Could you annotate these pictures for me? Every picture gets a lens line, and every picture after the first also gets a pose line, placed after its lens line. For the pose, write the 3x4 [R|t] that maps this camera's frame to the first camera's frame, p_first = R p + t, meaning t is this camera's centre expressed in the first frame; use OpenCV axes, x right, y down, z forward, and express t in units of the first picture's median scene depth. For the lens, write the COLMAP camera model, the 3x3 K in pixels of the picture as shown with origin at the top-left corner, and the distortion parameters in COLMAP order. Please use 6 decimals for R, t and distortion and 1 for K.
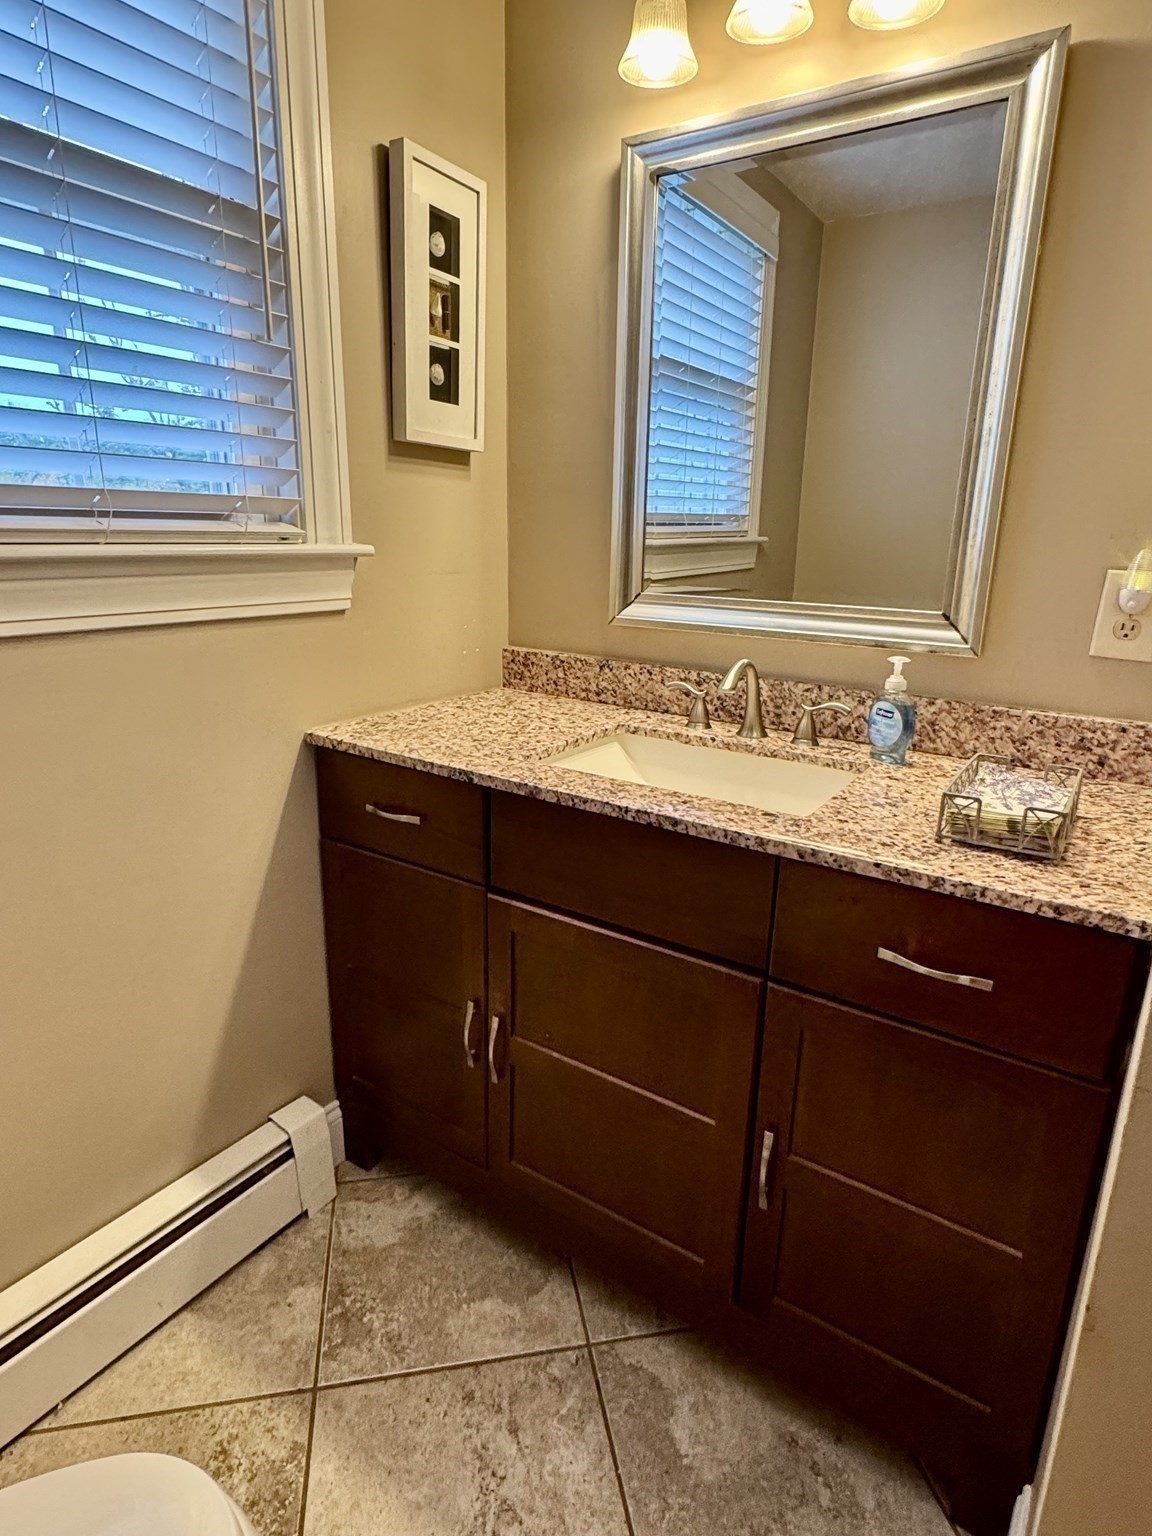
lens RADIAL K [[837.5, 0, 572.8], [0, 837.5, 771.4], [0, 0, 1]] dist [-0.002514, 0.000389]
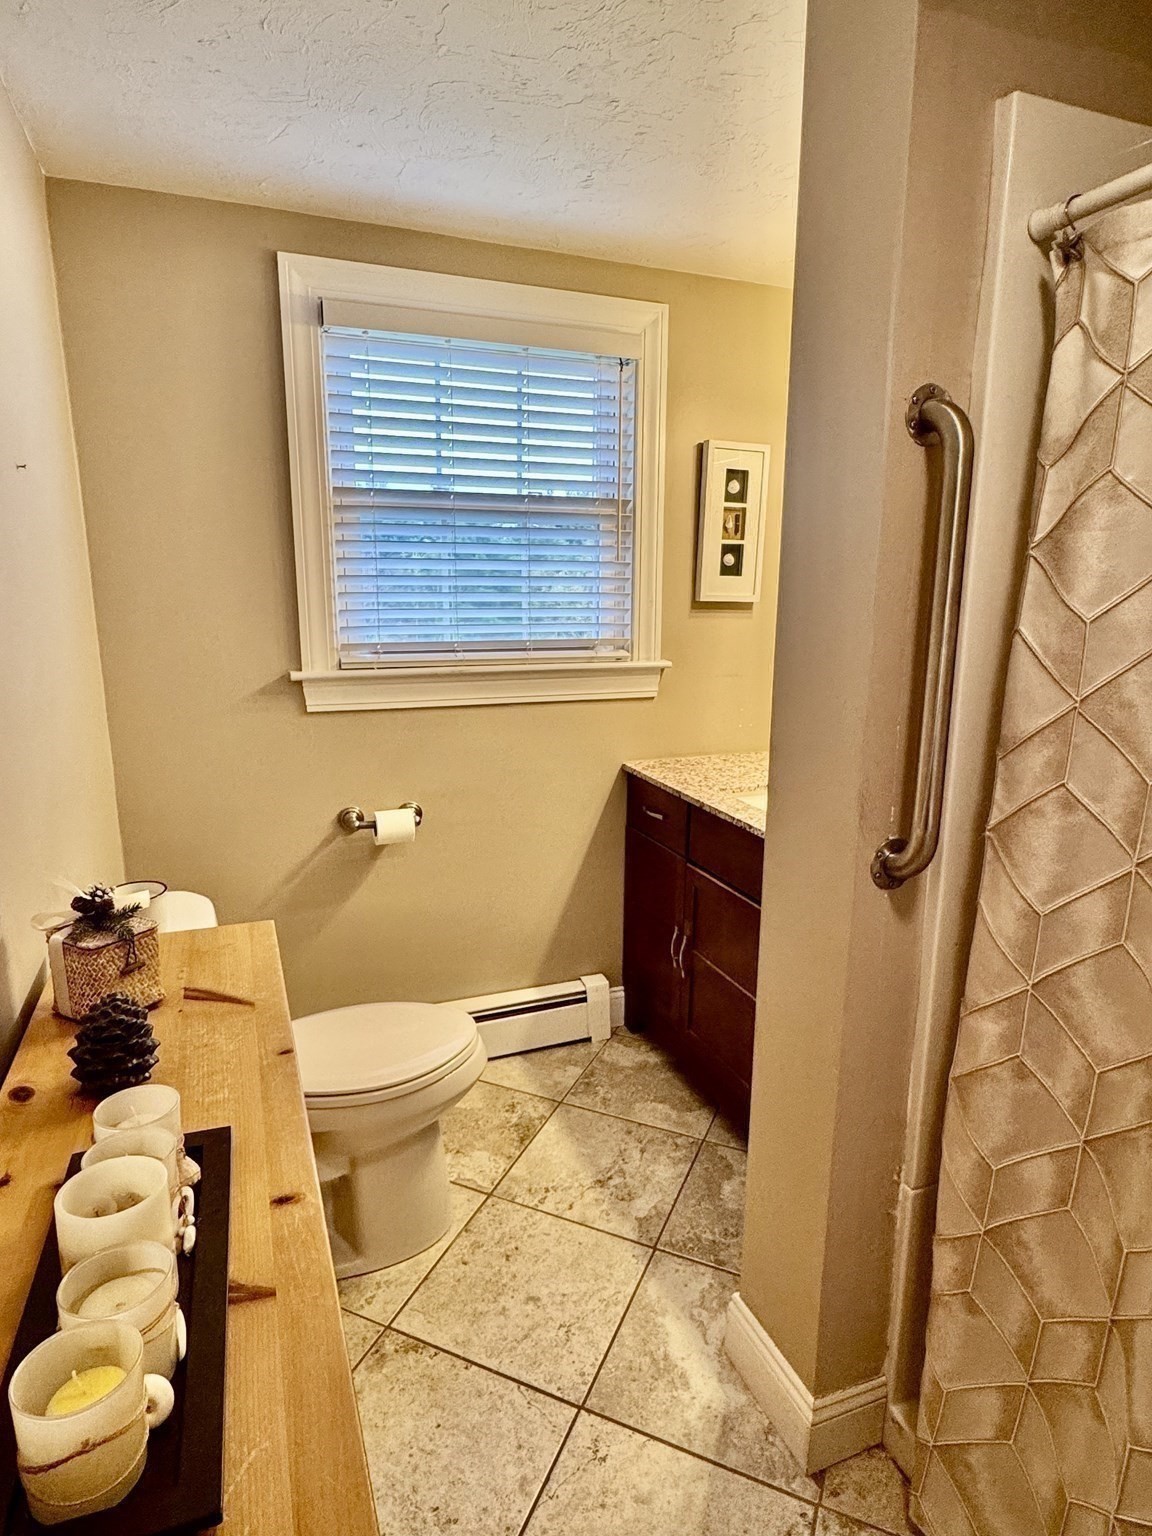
lens RADIAL K [[837.5, 0, 572.8], [0, 837.5, 771.4], [0, 0, 1]] dist [-0.002514, 0.000389]
pose [[0.826419, 0.104394, -0.553293, 0.613282], [-0.141860, 0.989566, -0.025179, 0.031768], [0.544892, 0.099298, 0.832606, -0.576228]]
